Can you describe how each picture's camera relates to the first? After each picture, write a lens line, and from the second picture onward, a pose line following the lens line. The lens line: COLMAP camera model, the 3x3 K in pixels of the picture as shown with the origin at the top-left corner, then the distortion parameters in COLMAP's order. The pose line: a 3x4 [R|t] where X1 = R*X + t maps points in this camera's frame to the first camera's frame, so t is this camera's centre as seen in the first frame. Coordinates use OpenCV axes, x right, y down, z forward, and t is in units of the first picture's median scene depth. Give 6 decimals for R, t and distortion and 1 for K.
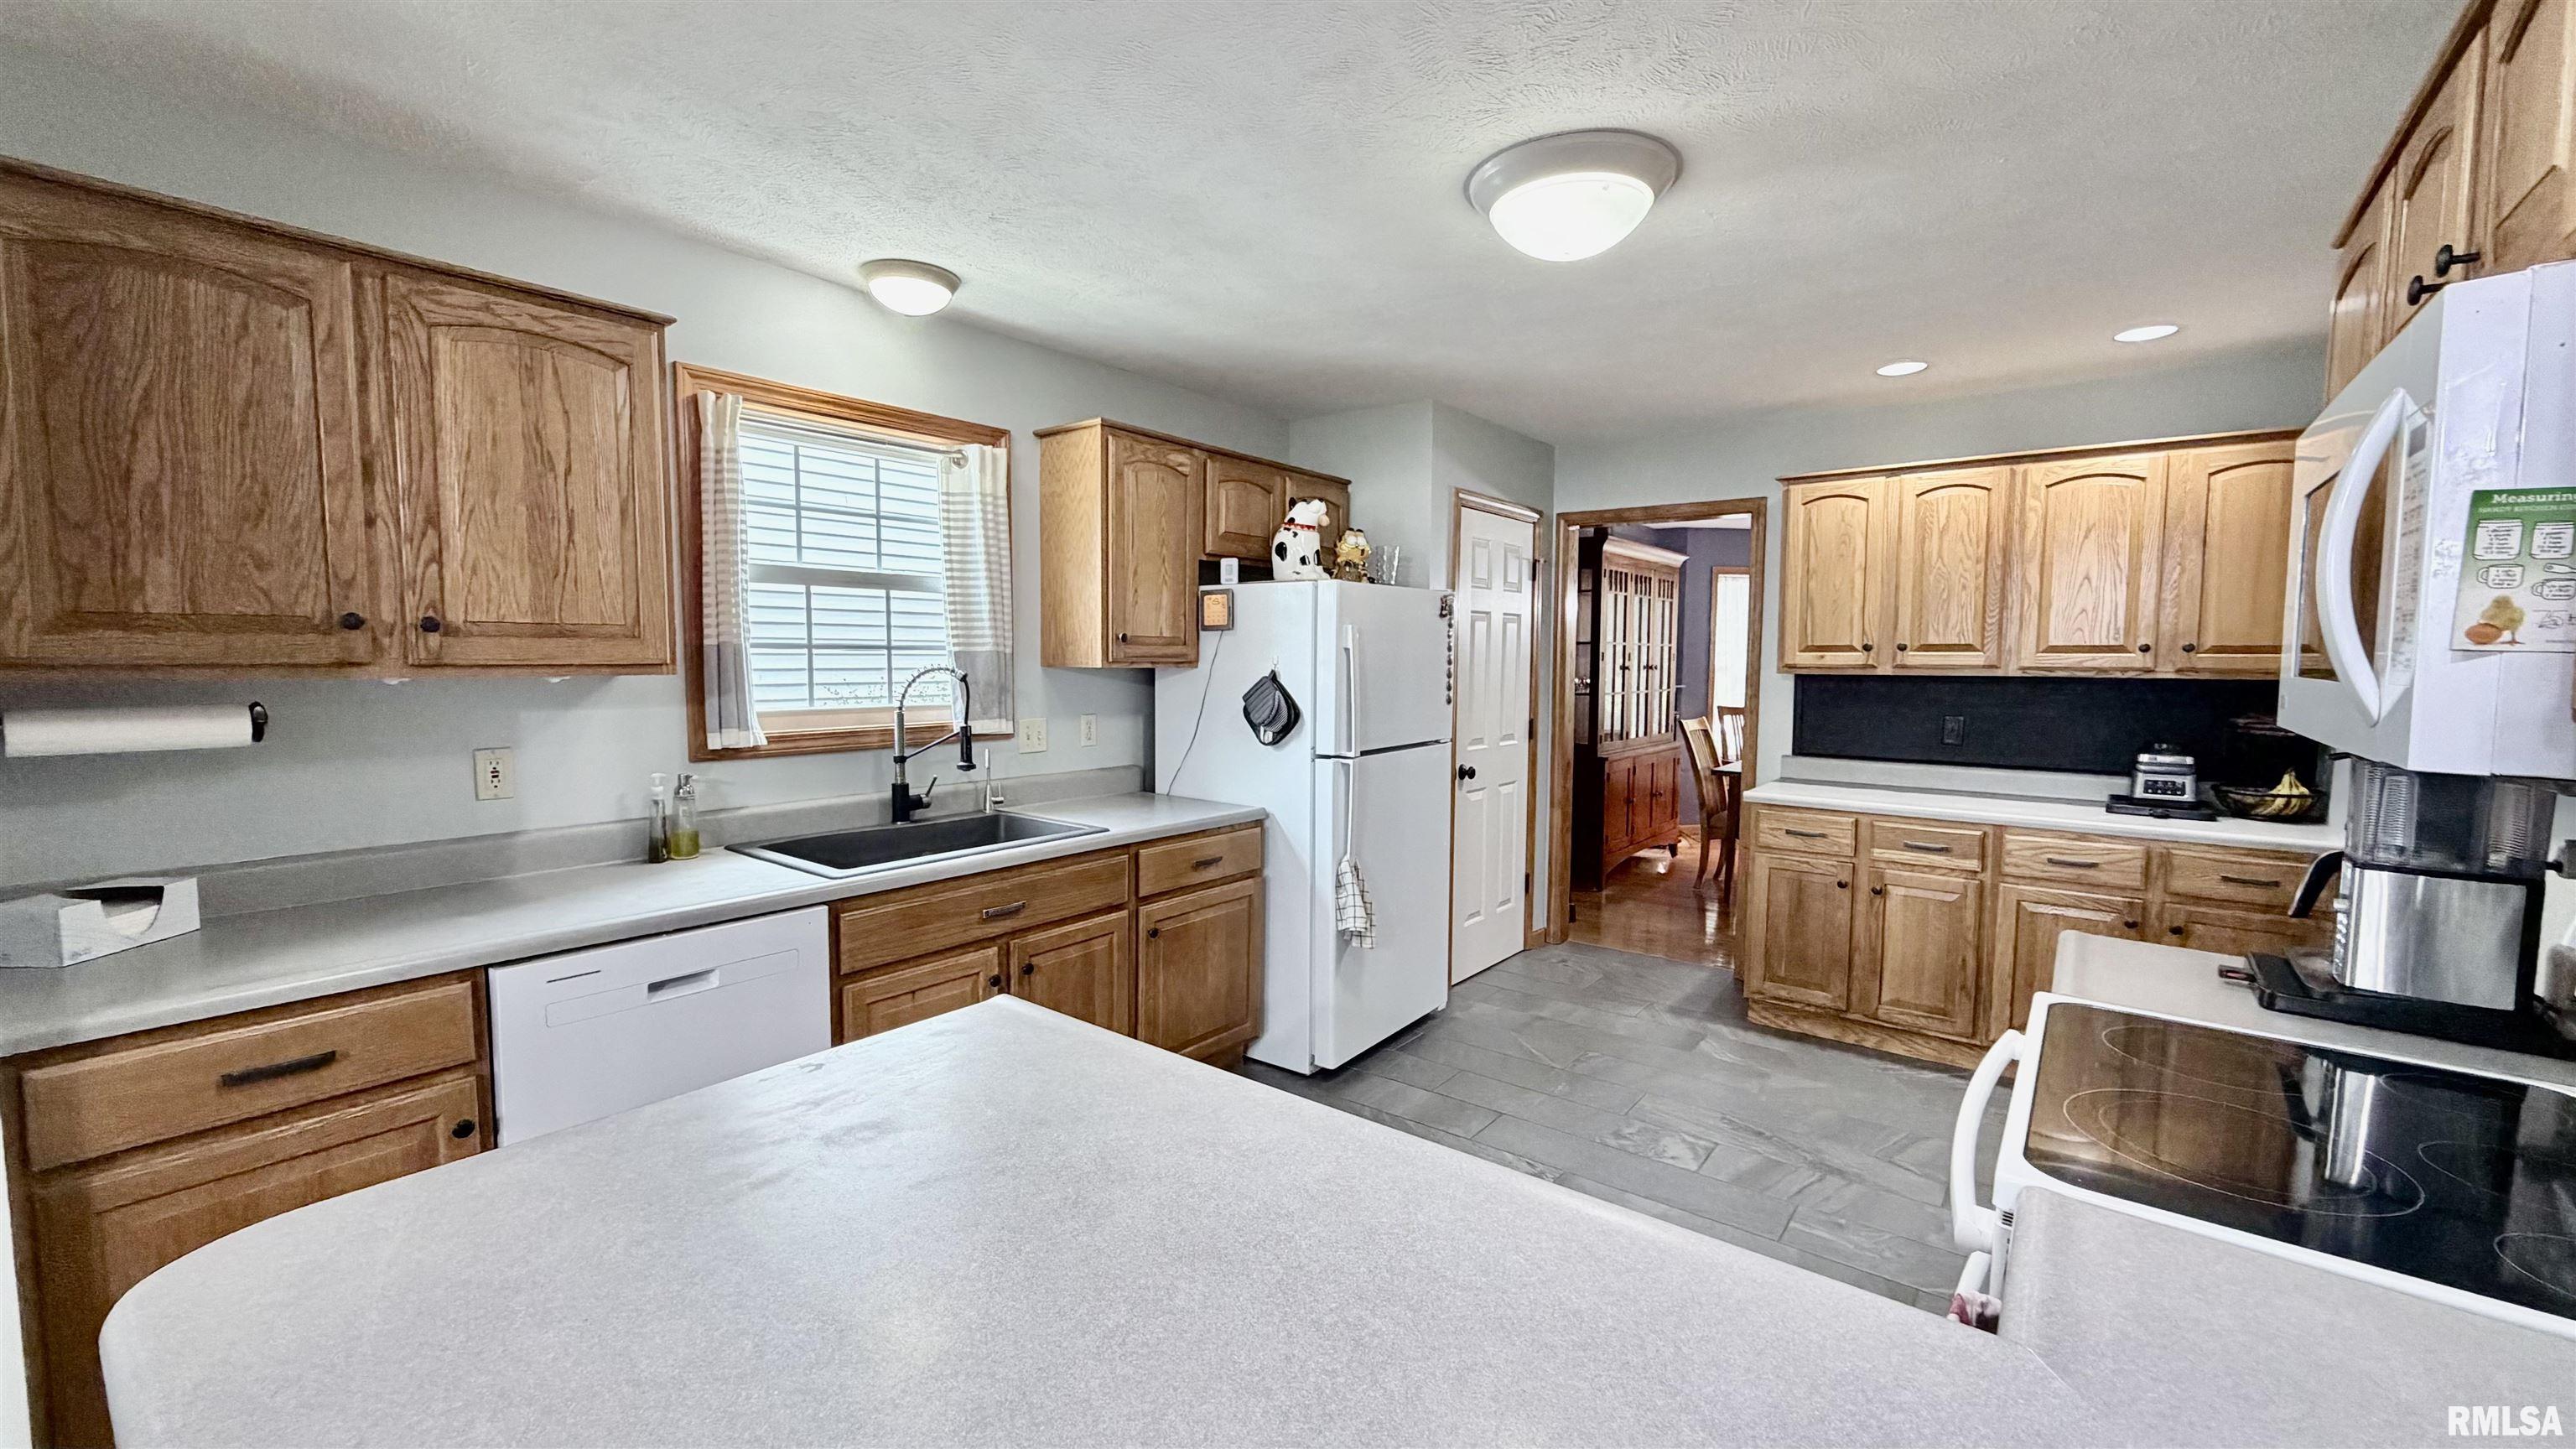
lens RADIAL K [[1027.6, 0, 1284.8], [0, 1027.6, 726.0], [0, 0, 1]] dist [0.003714, -0.000301]
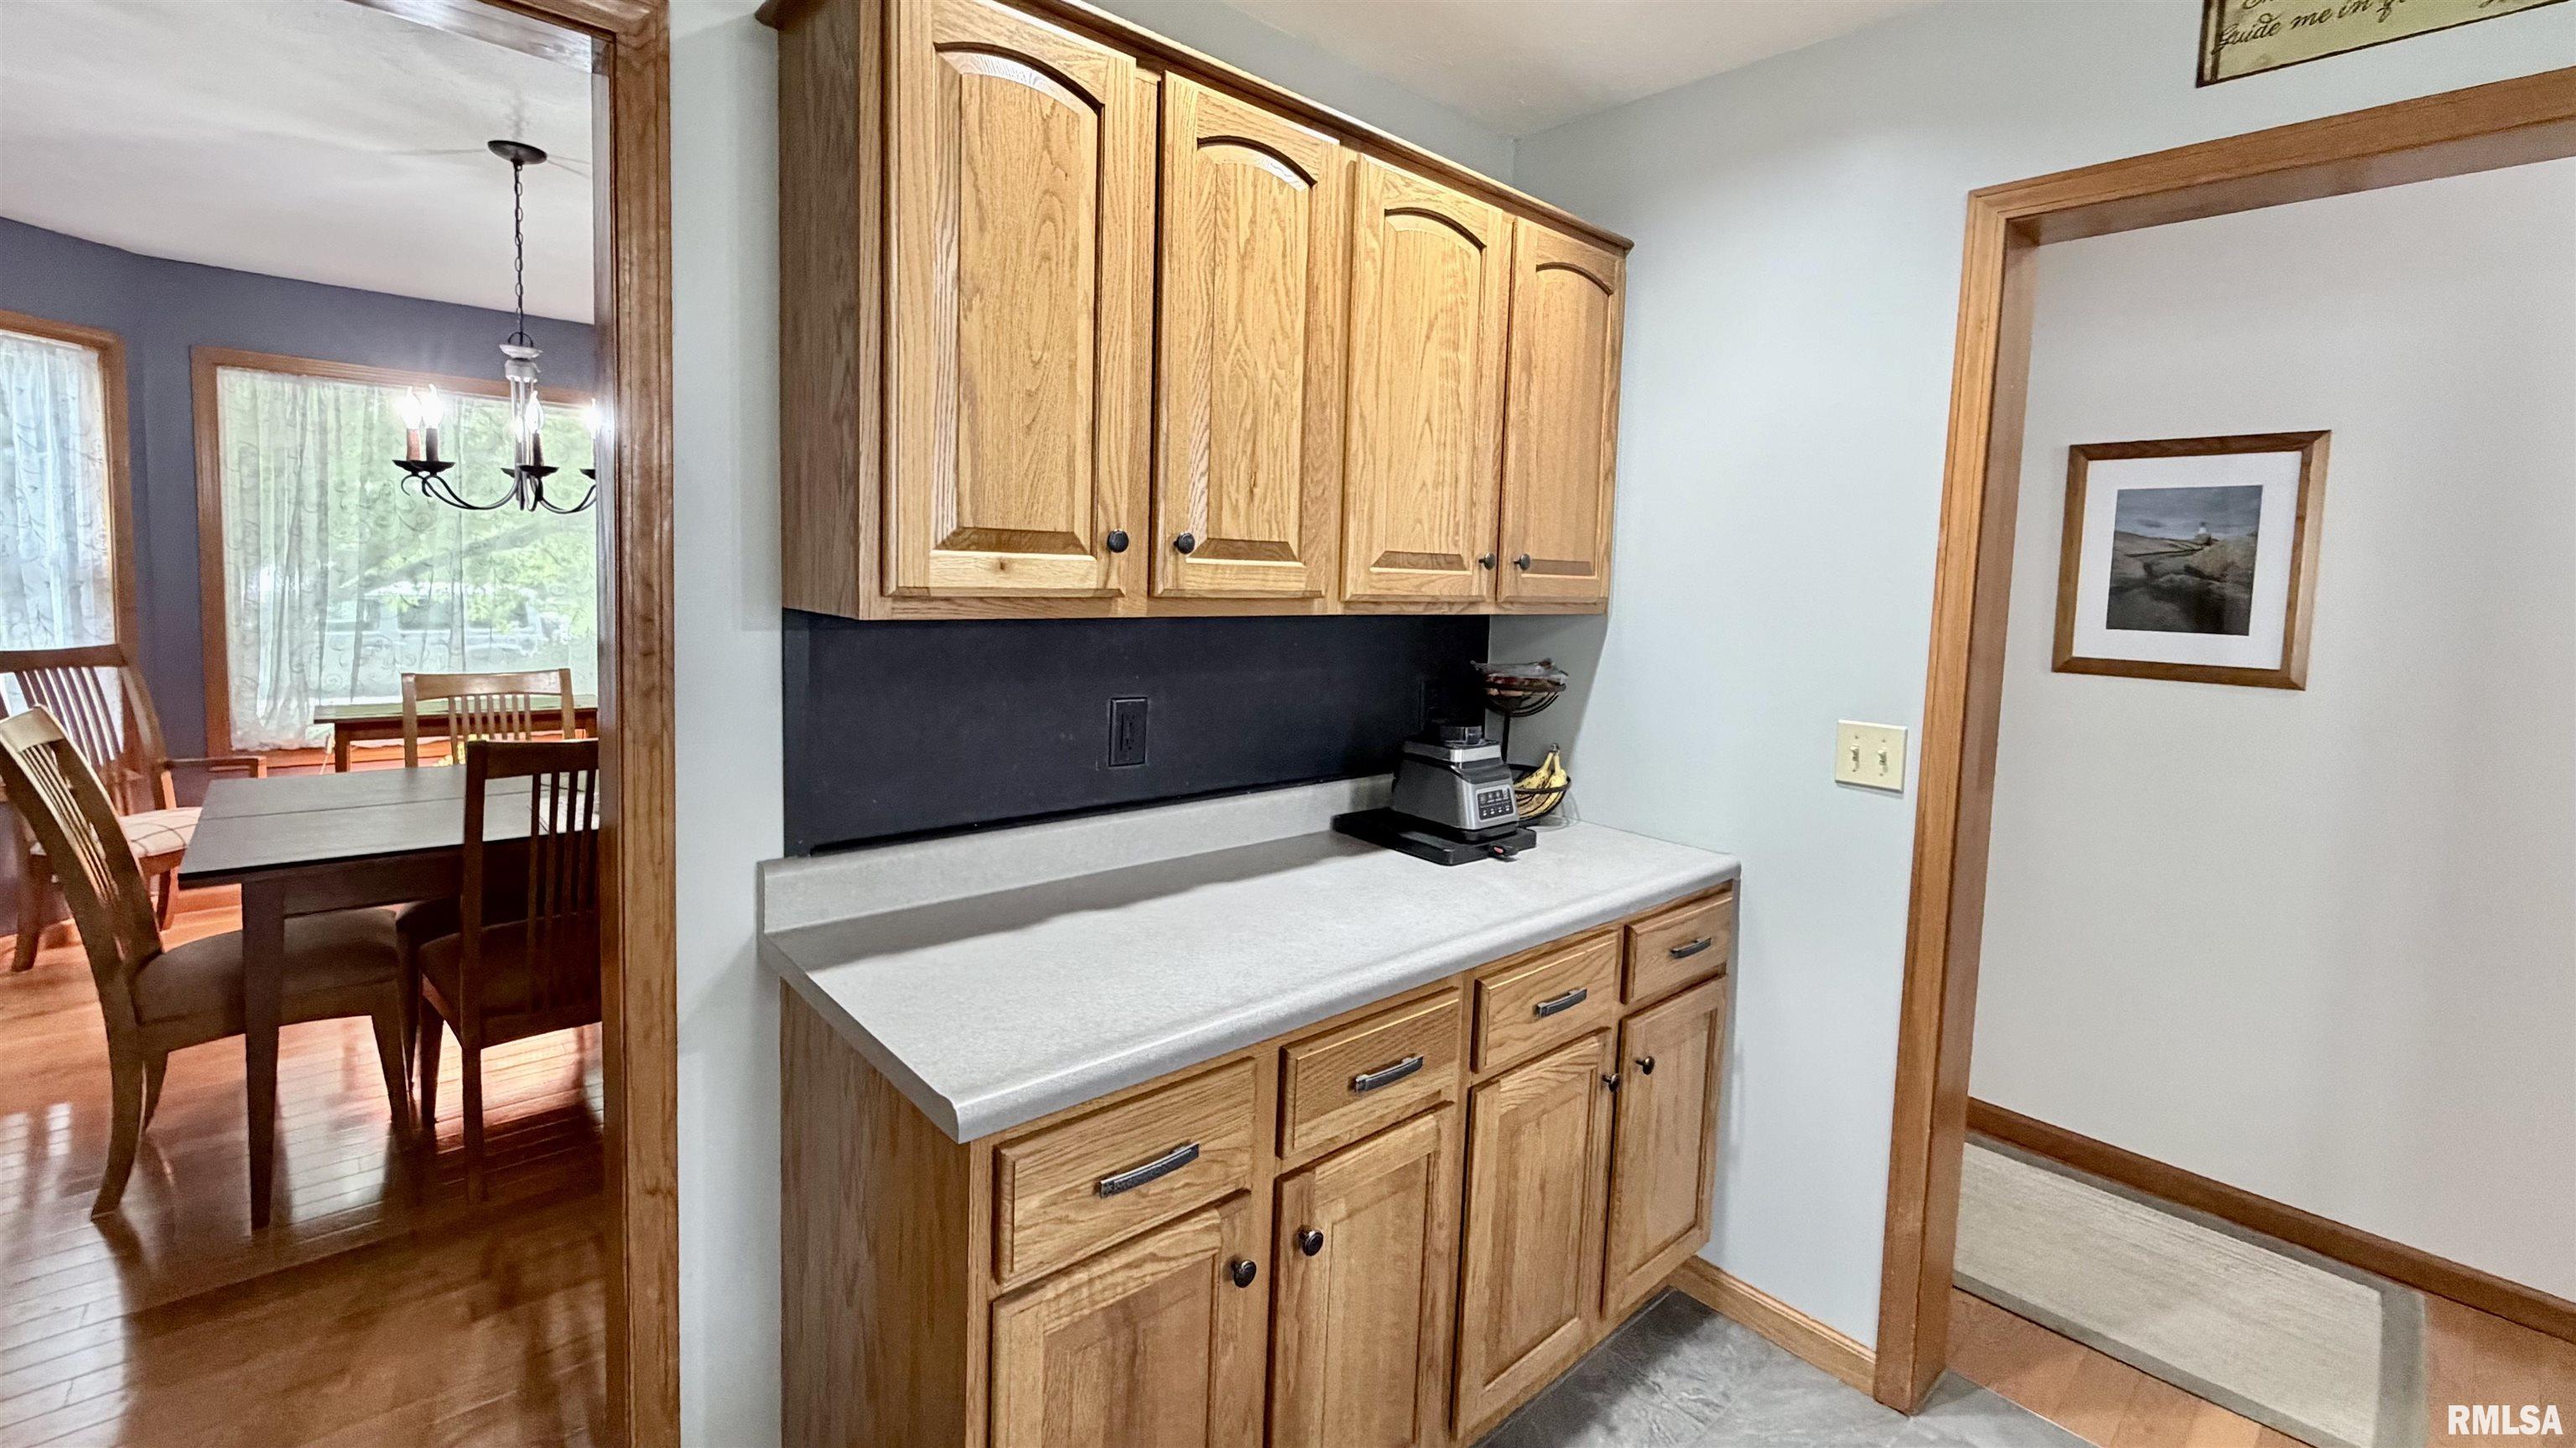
lens RADIAL K [[1027.6, 0, 1238.0], [0, 1027.6, 652.5], [0, 0, 1]] dist [0.003714, -0.000301]
pose [[0.187077, -0.076932, 0.979328, 0.250643], [0.034015, 0.996838, 0.071809, -0.067899], [-0.981756, 0.019878, 0.189102, 0.973394]]
